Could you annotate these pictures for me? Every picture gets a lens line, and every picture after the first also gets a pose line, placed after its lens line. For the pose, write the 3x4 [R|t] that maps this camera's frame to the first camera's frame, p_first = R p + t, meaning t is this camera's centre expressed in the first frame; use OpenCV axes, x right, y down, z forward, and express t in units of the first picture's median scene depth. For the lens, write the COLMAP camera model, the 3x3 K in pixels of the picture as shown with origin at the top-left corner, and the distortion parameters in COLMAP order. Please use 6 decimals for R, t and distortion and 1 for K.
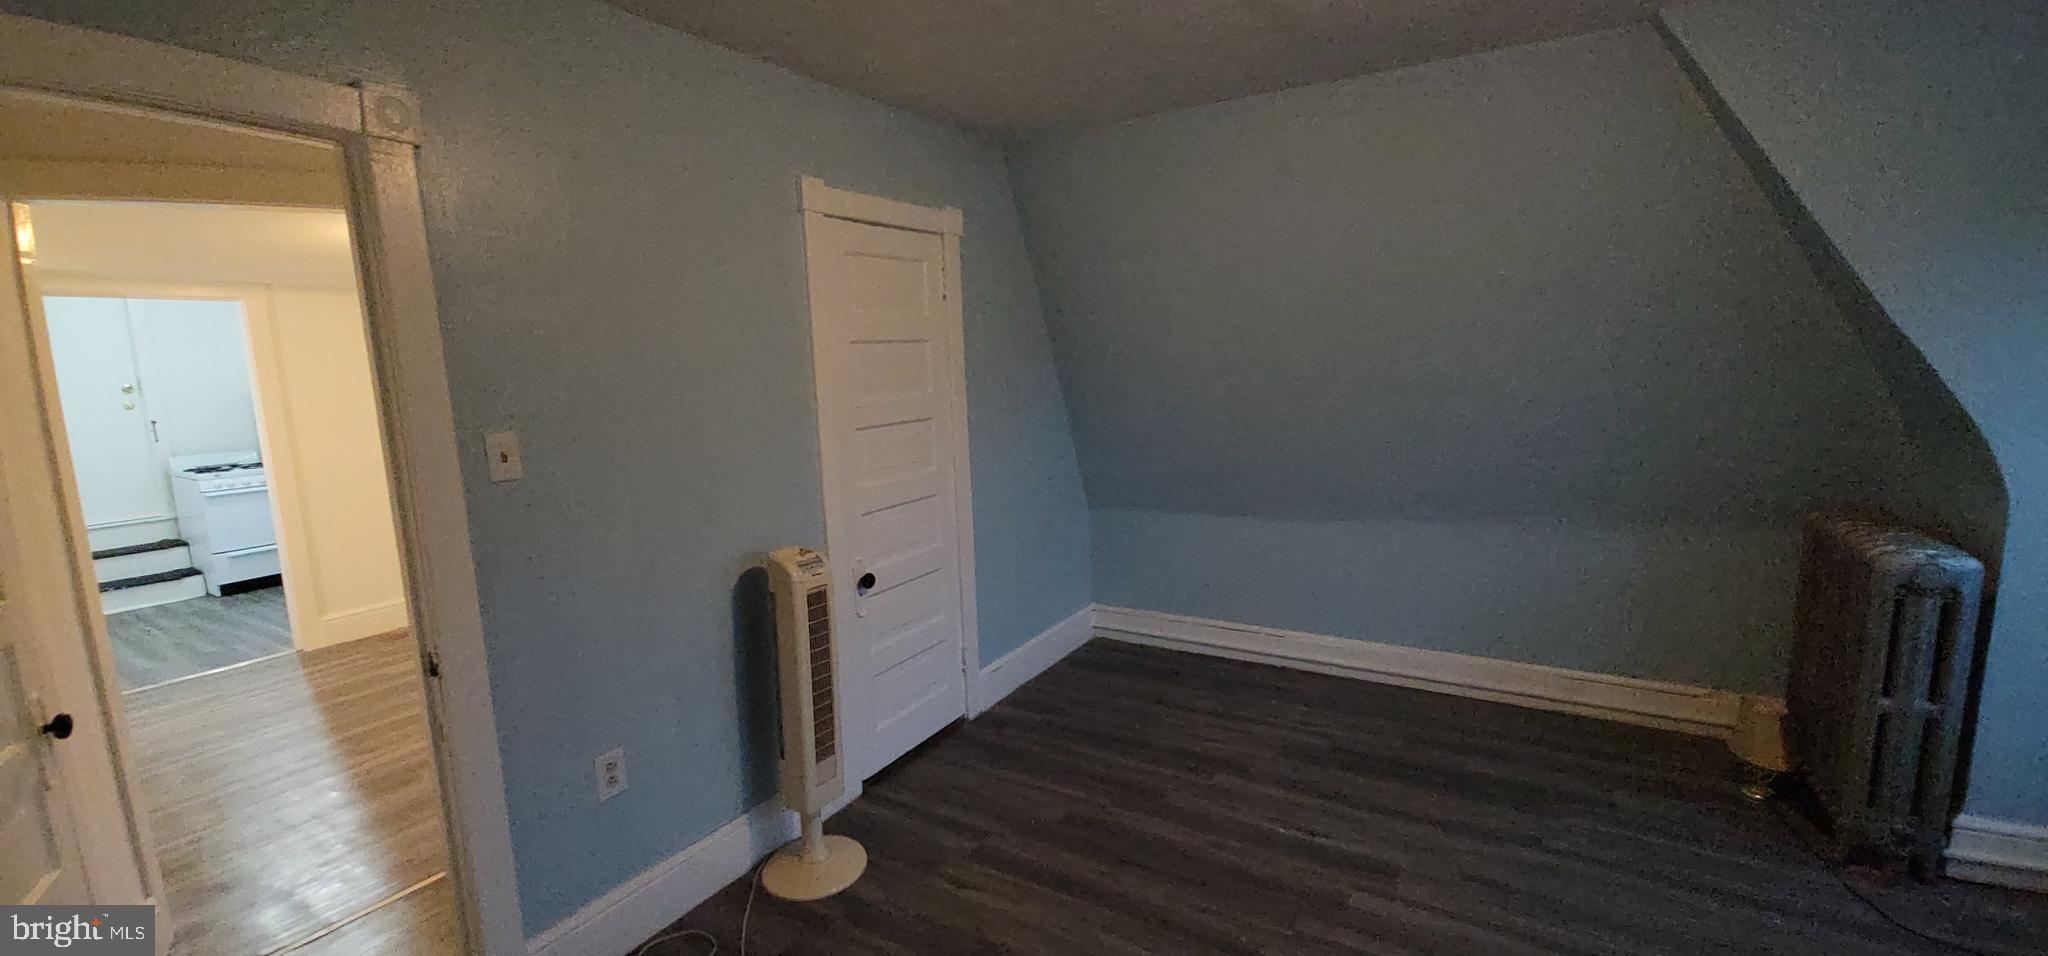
lens RADIAL K [[826.1, 0, 1026.1], [0, 826.1, 495.1], [0, 0, 1]] dist [0.003375, -0.001307]
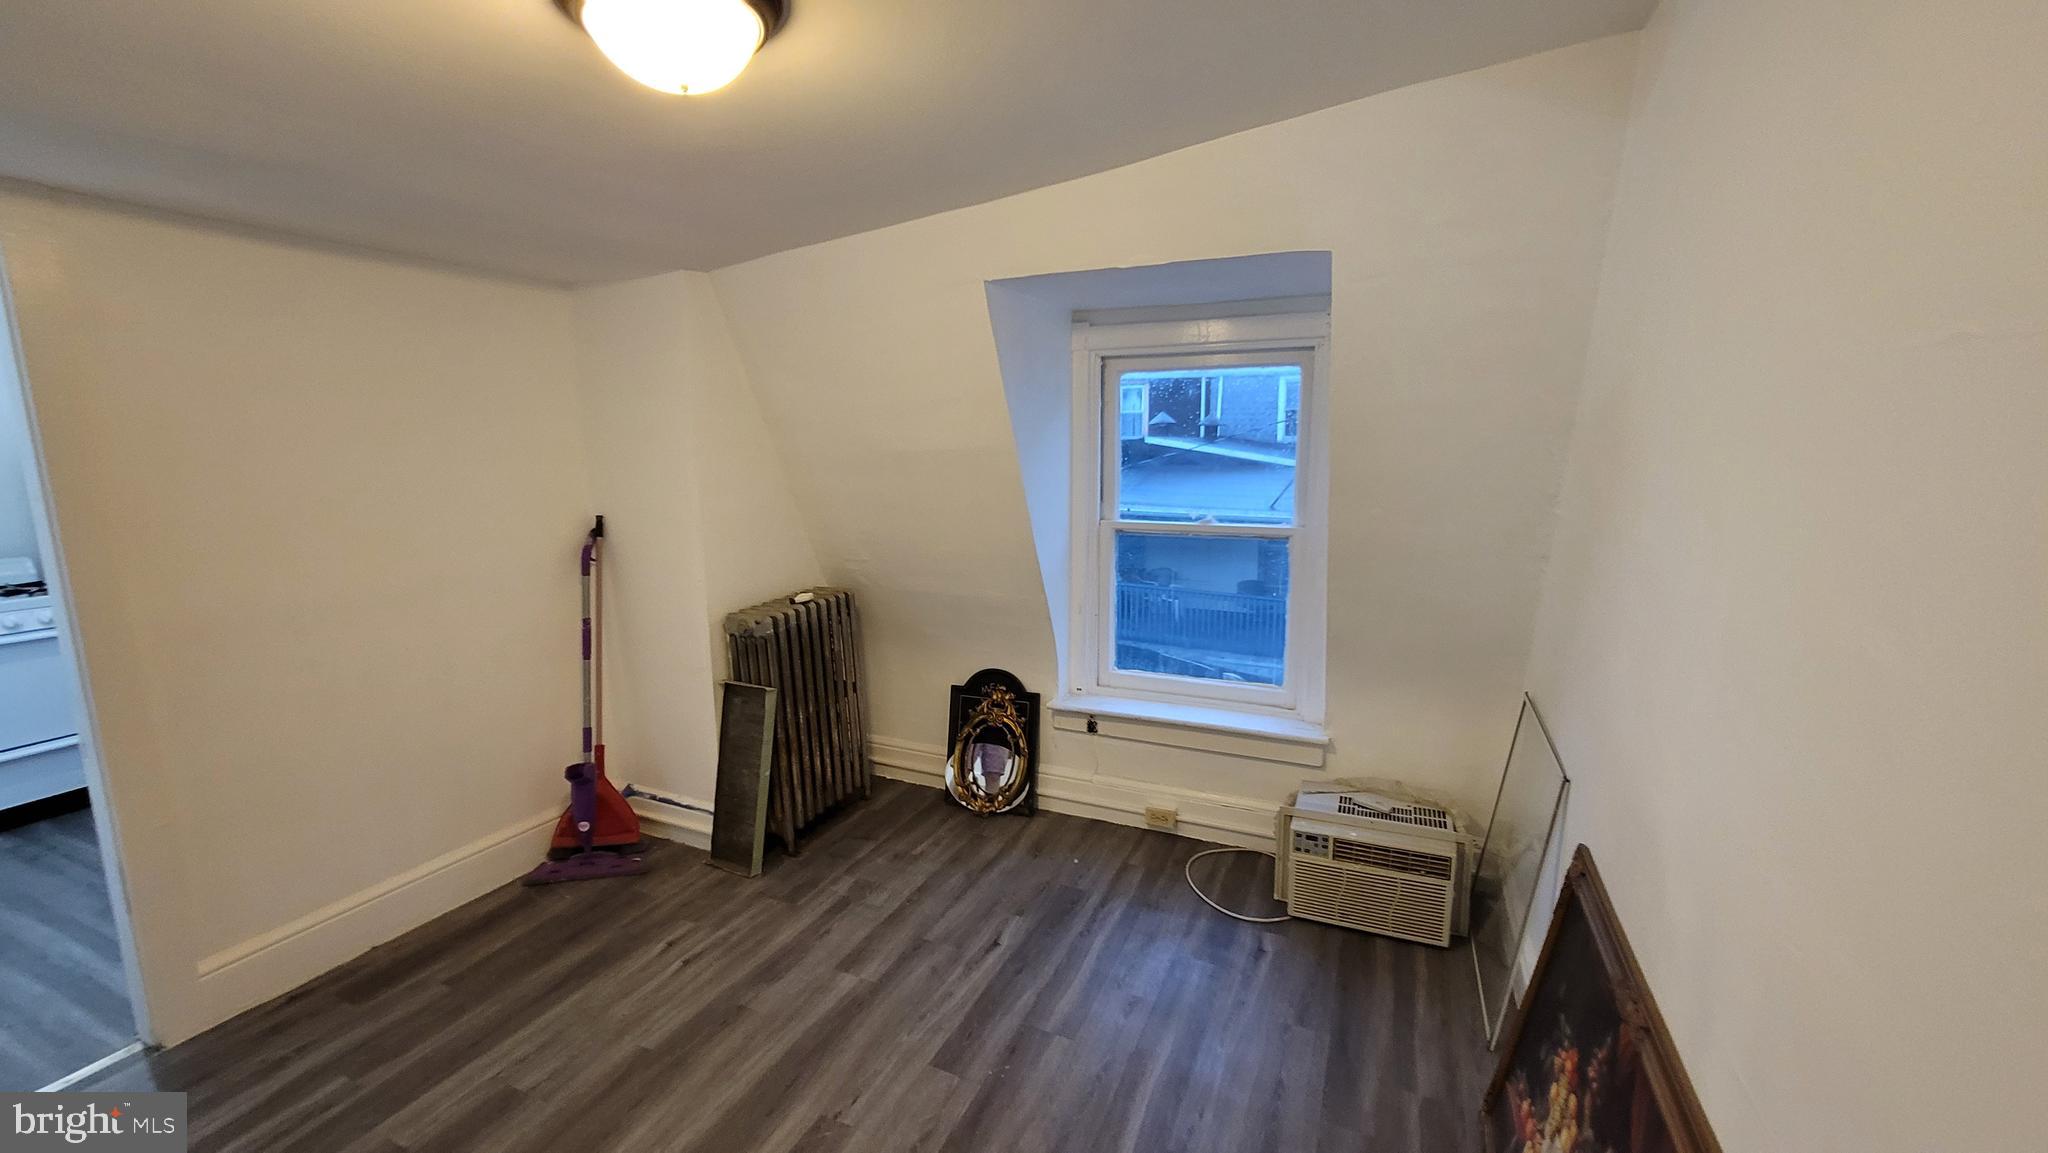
lens RADIAL K [[829.1, 0, 1014.4], [0, 829.1, 580.9], [0, 0, 1]] dist [0.006560, 0.001178]
pose [[0.993040, 0.004813, 0.117676, -0.376527], [-0.006223, 0.999913, 0.011624, -0.053132], [-0.117610, -0.012275, 0.992984, 0.400839]]
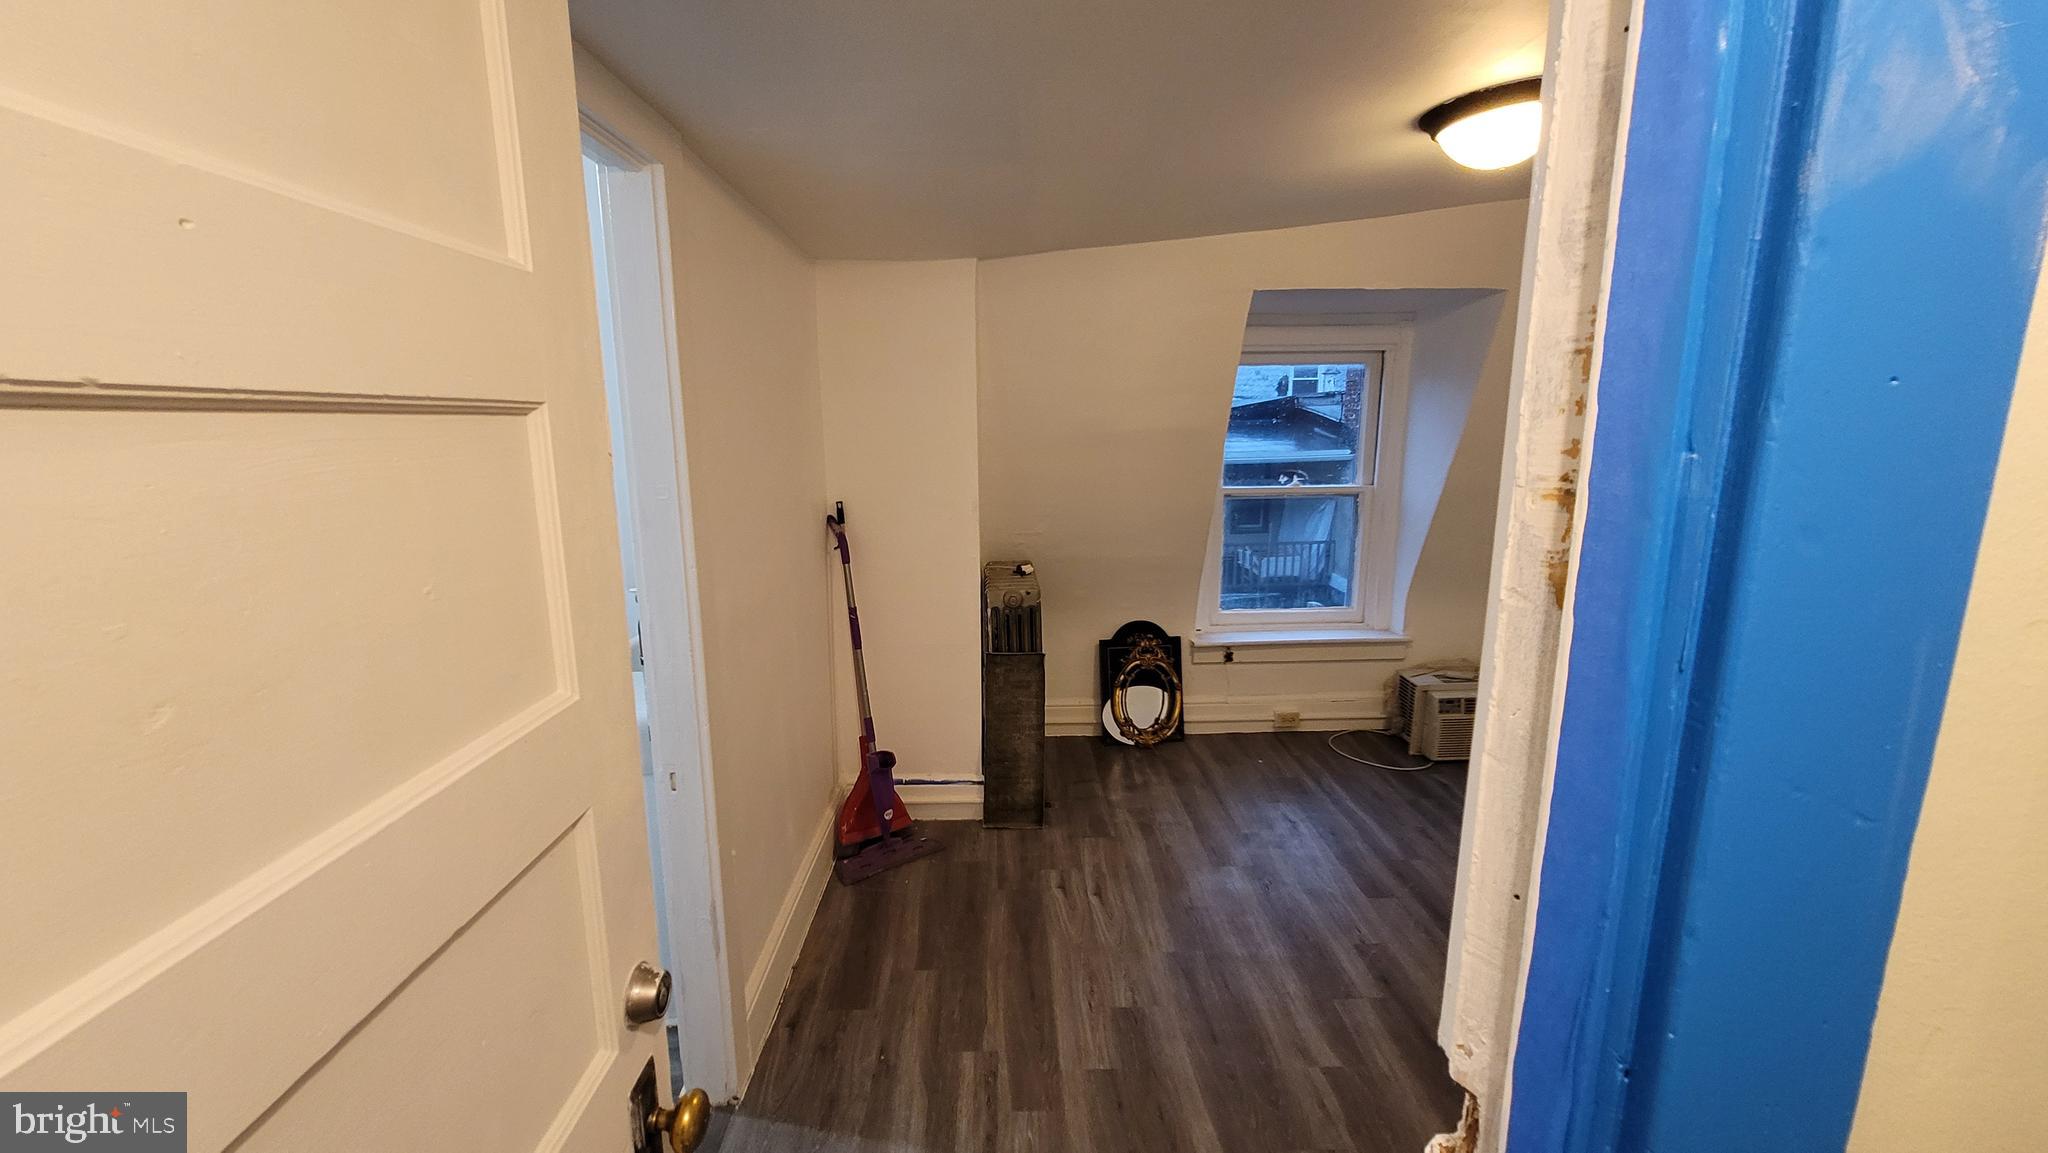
lens RADIAL K [[829.1, 0, 1018.8], [0, 829.1, 580.6], [0, 0, 1]] dist [0.006560, 0.001178]
pose [[0.838058, -0.082238, 0.539348, -0.752075], [0.069170, 0.996613, 0.044482, -0.053448], [-0.541179, 0.000028, 0.840907, 0.466557]]
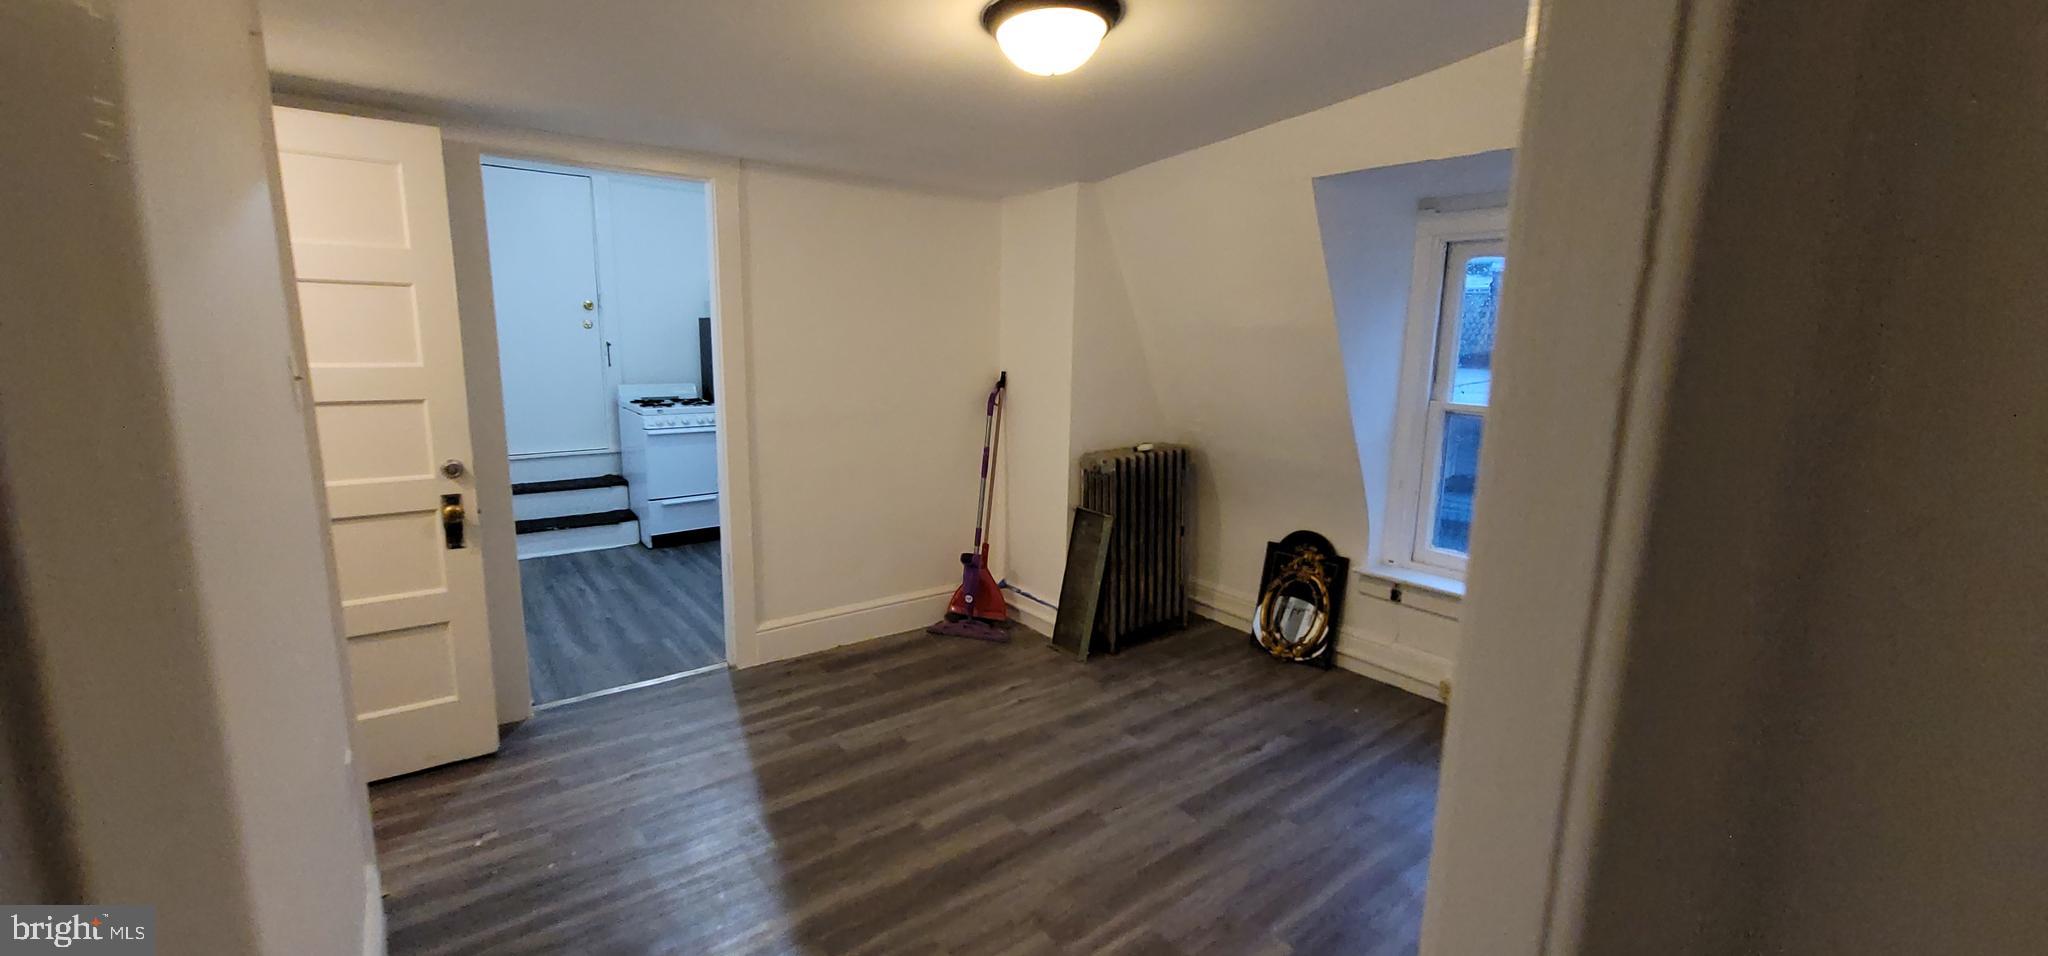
lens RADIAL K [[826.1, 0, 1024.9], [0, 826.1, 485.6], [0, 0, 1]] dist [0.003375, -0.001307]
pose [[0.935121, 0.114978, -0.335155, -0.318589], [-0.103597, 0.993275, 0.051704, -0.030031], [0.338846, -0.013628, 0.940743, 0.312047]]
